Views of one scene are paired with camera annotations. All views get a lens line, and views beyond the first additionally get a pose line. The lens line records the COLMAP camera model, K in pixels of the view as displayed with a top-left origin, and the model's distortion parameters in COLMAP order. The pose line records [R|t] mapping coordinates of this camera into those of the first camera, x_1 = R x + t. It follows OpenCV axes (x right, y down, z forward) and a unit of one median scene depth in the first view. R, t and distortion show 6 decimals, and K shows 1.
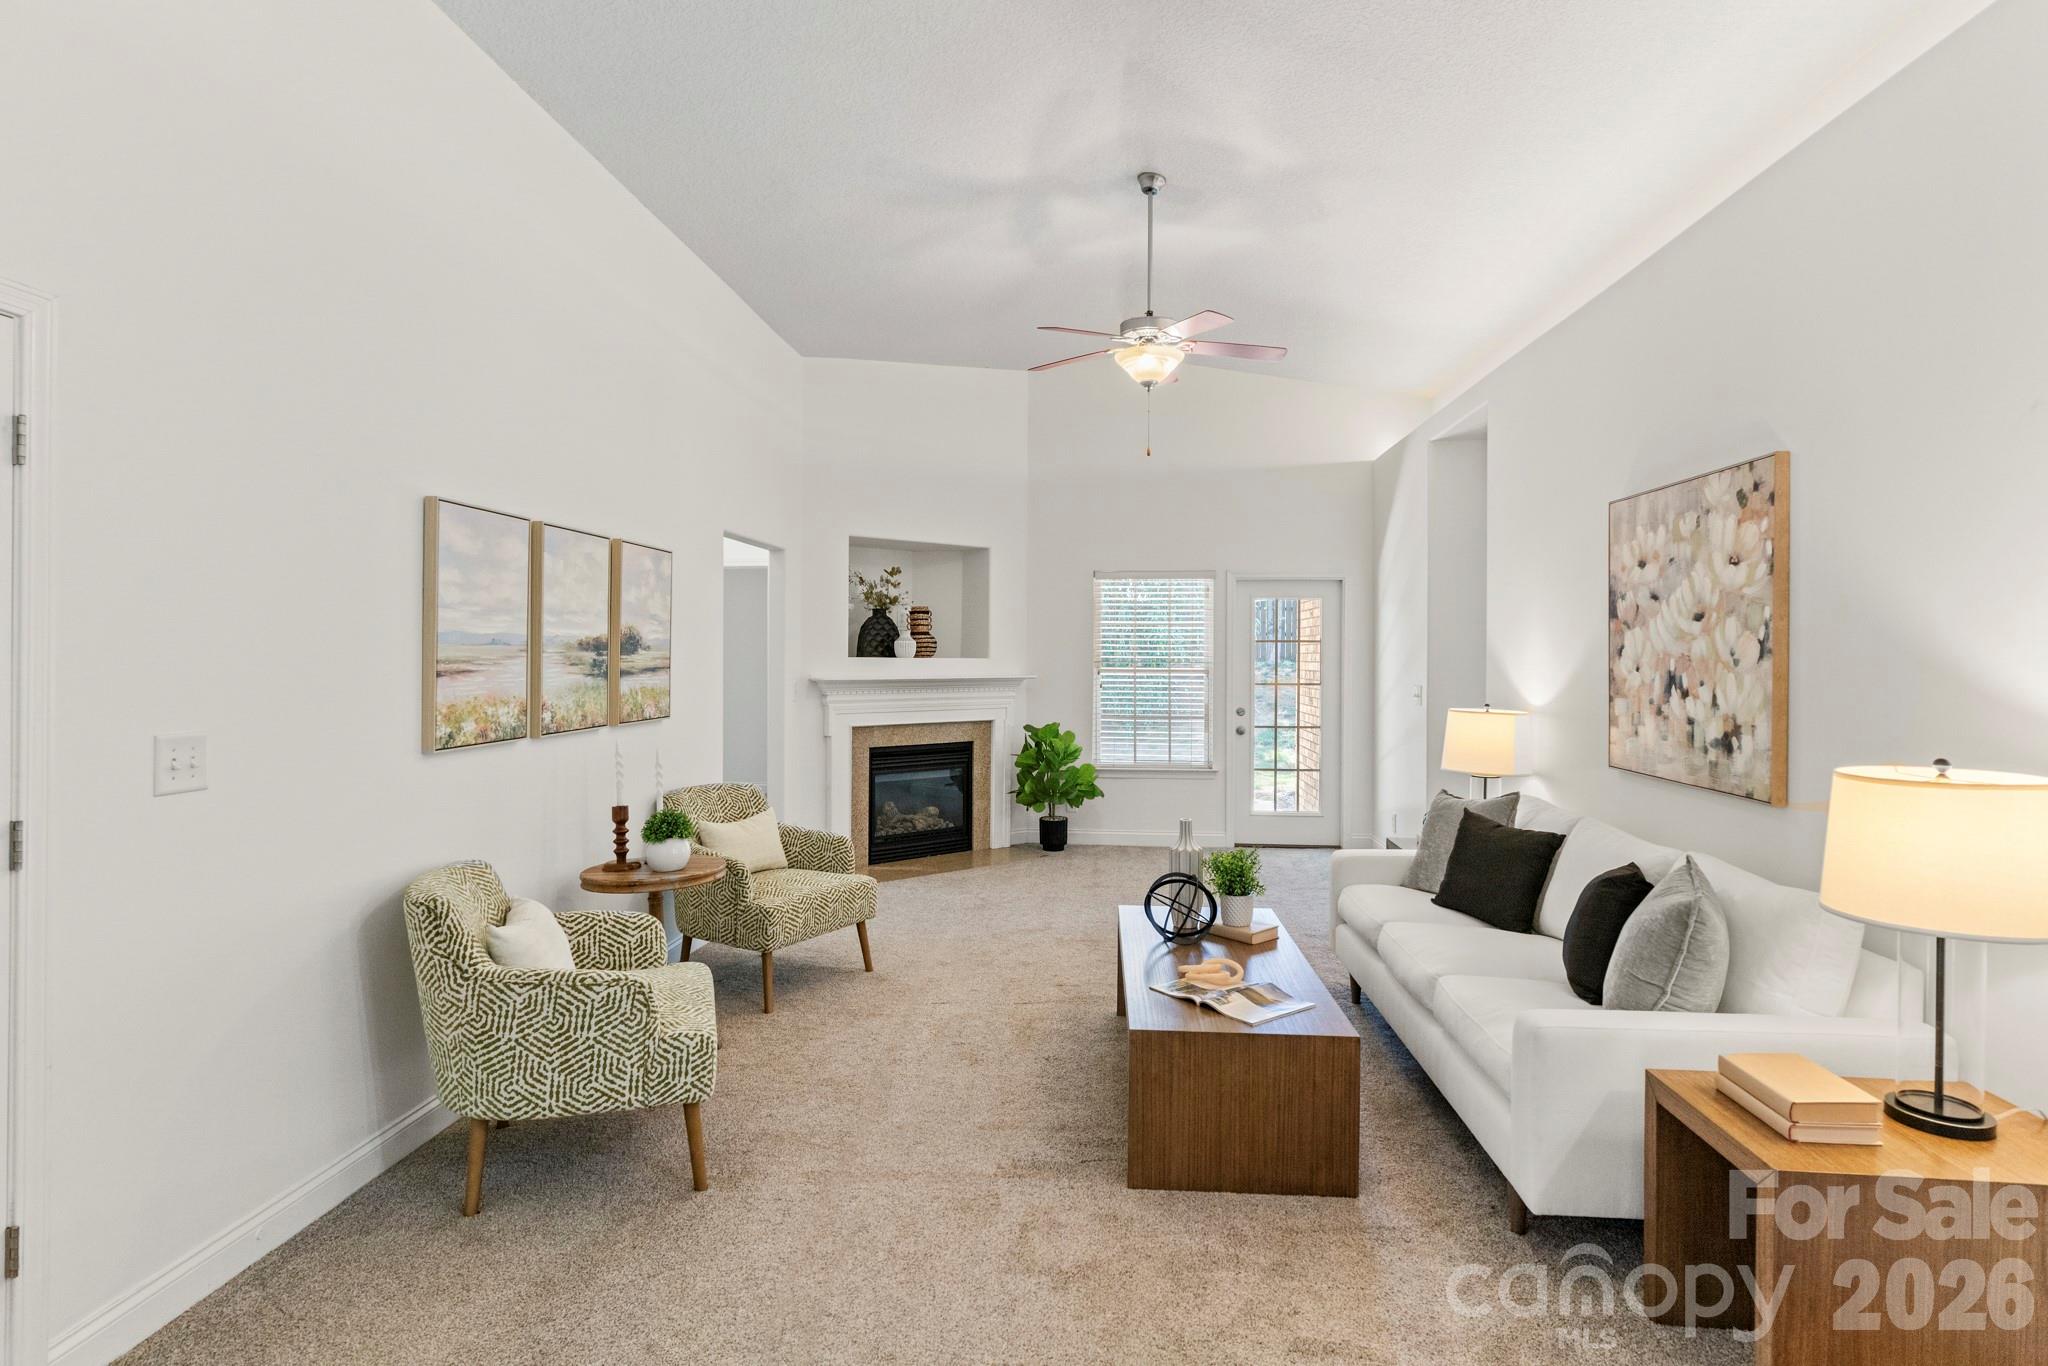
lens RADIAL K [[1053.2, 0, 1021.0], [0, 1053.2, 654.9], [0, 0, 1]] dist [-0.004560, -0.000131]
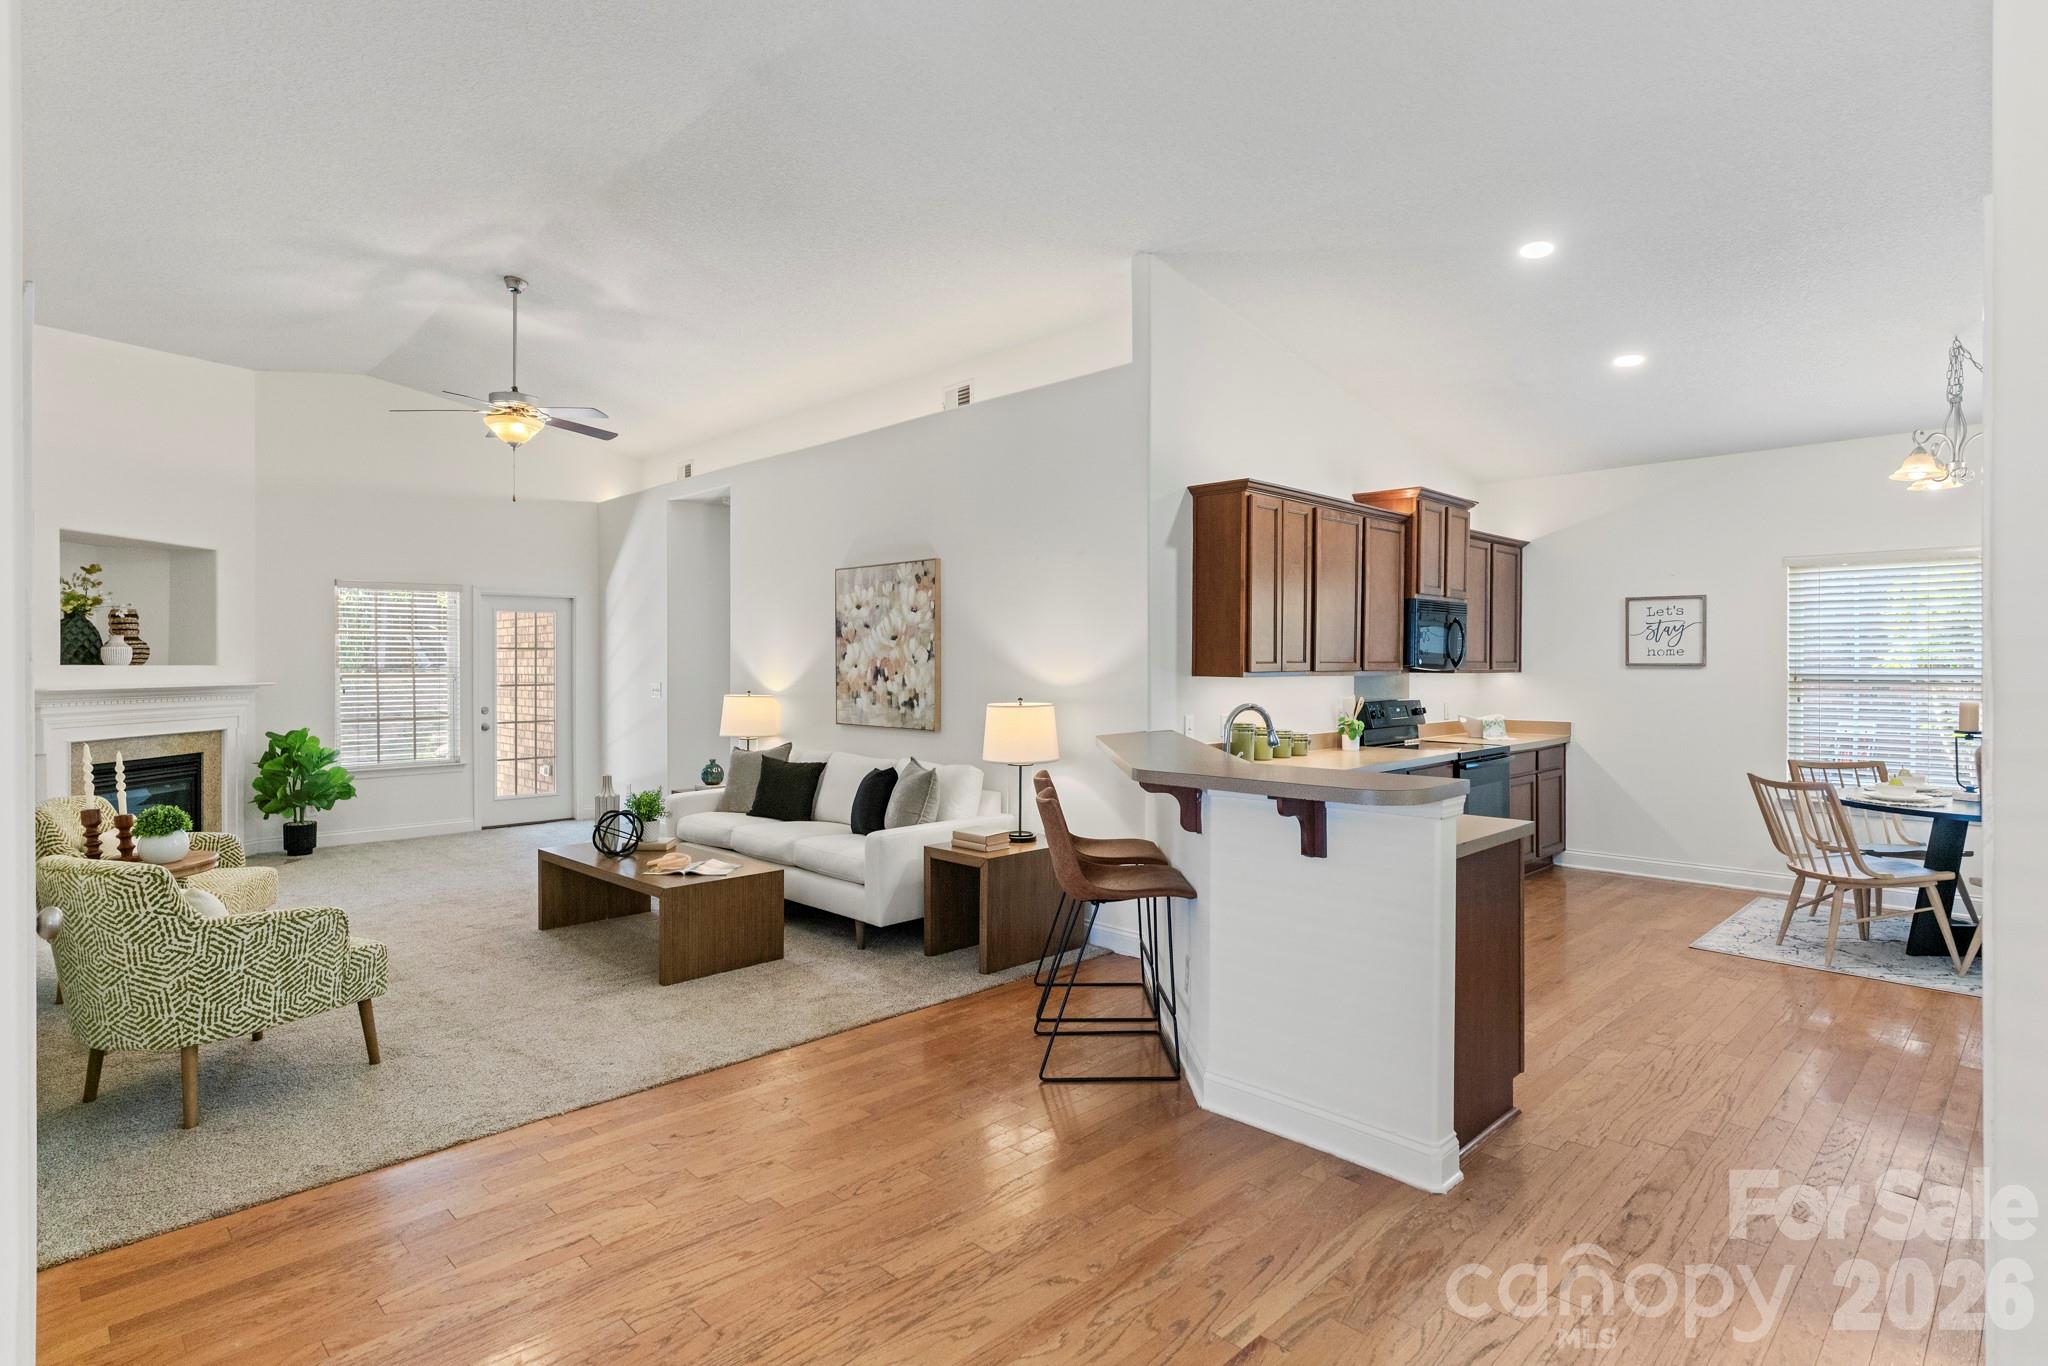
lens RADIAL K [[1053.2, 0, 1021.0], [0, 1053.2, 654.9], [0, 0, 1]] dist [-0.004560, -0.000131]
pose [[0.646519, -0.001573, 0.762896, -0.601180], [0.005394, 0.999982, -0.002509, 0.000486], [-0.762879, 0.005737, 0.646516, -0.366788]]
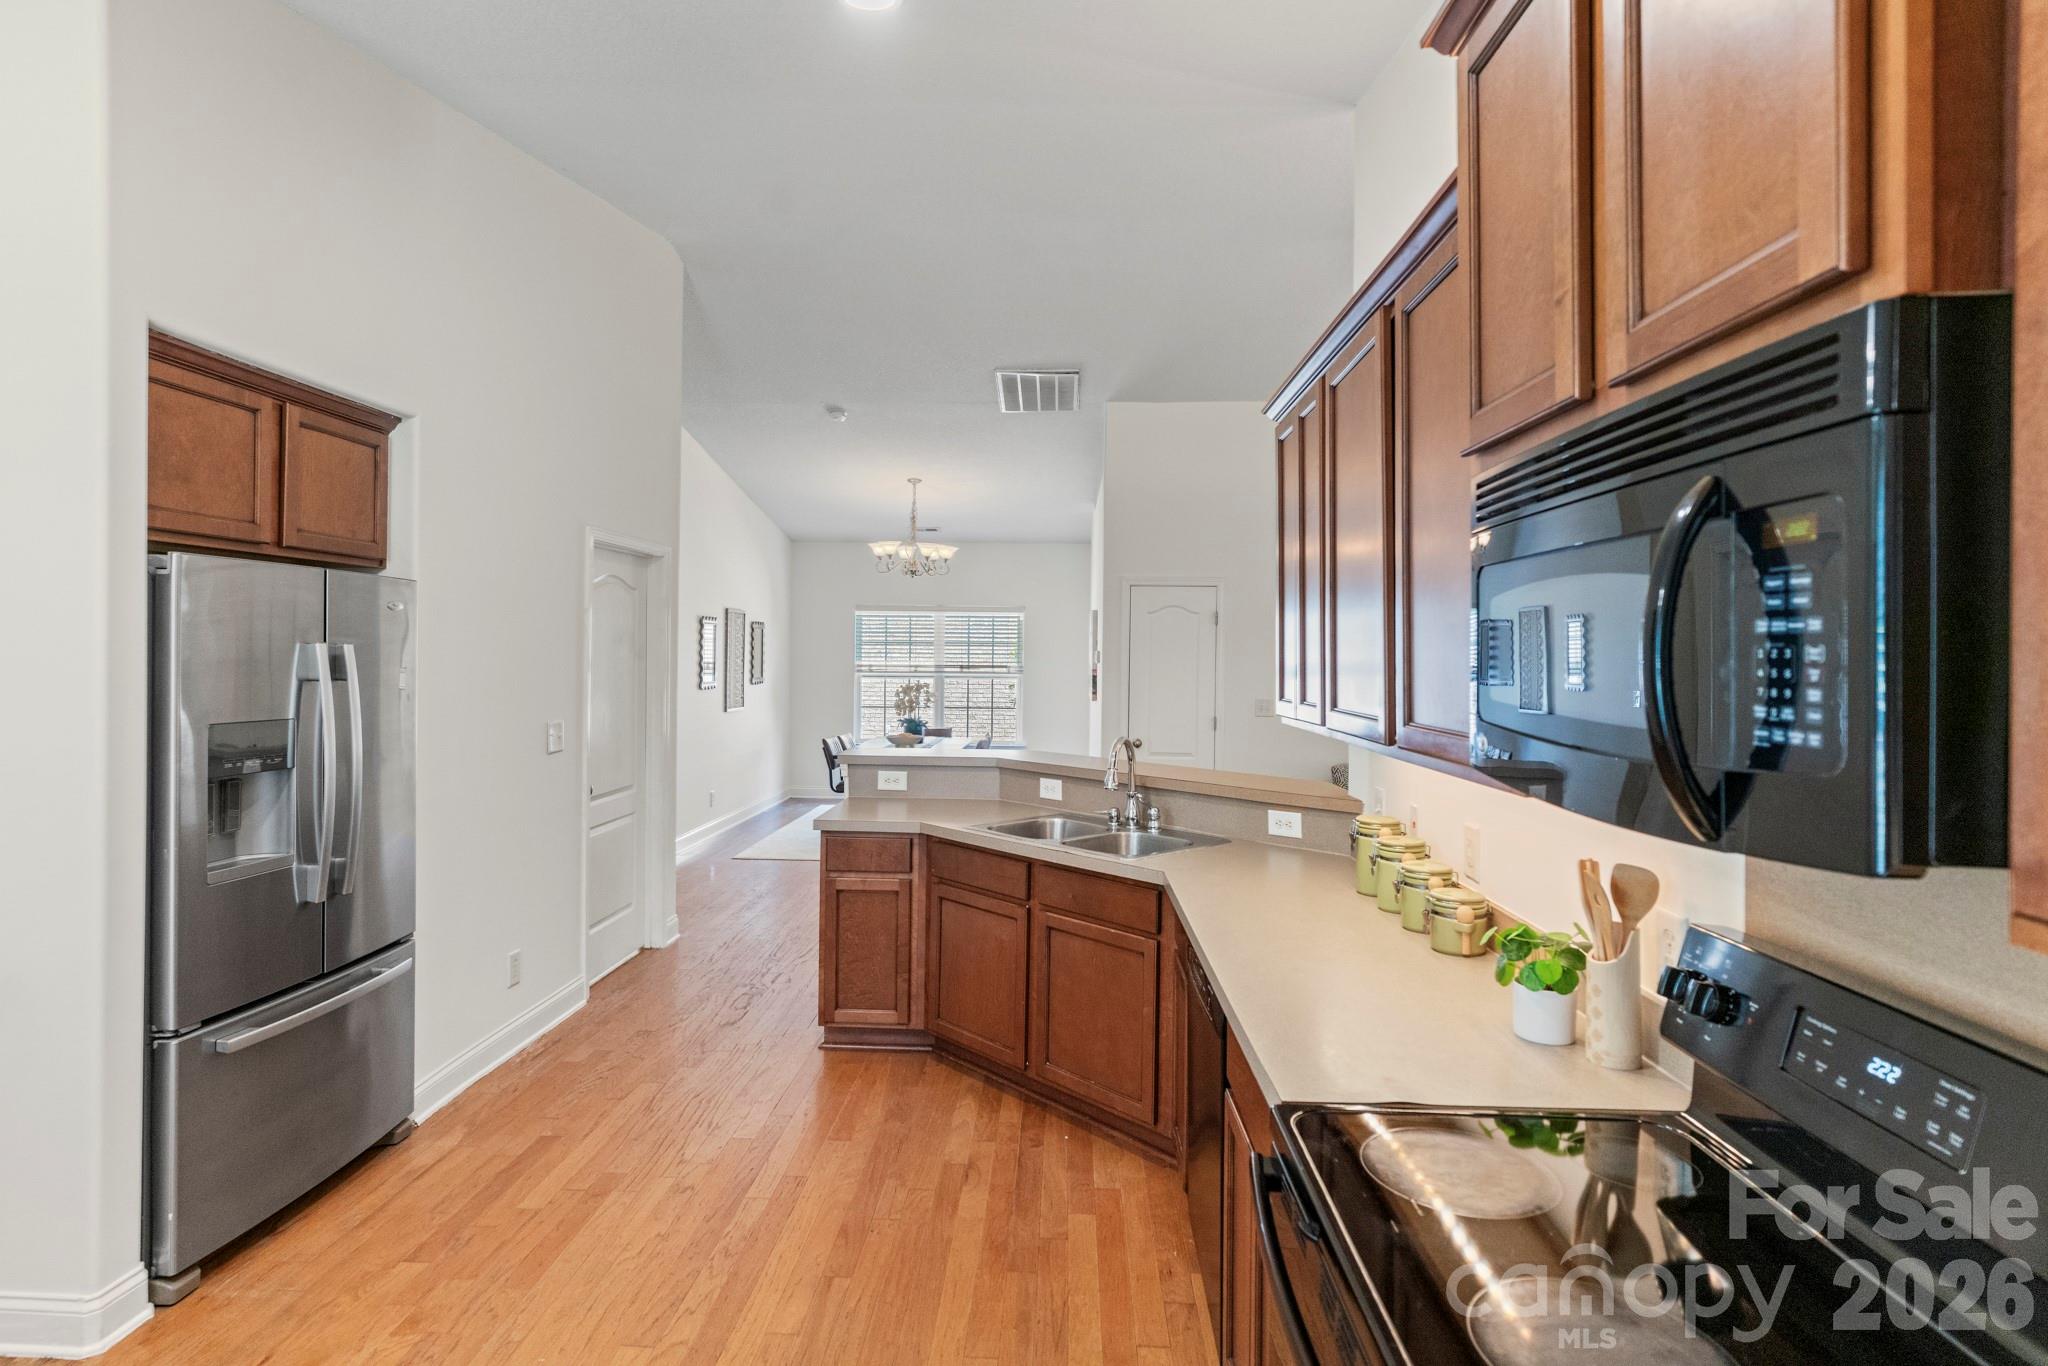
lens RADIAL K [[1053.2, 0, 1021.0], [0, 1053.2, 654.9], [0, 0, 1]] dist [-0.004560, -0.000131]
pose [[0.041090, -0.004815, -0.999144, 1.506162], [-0.007945, 0.999955, -0.005145, -0.020341], [0.999124, 0.008149, 0.041050, 0.059126]]
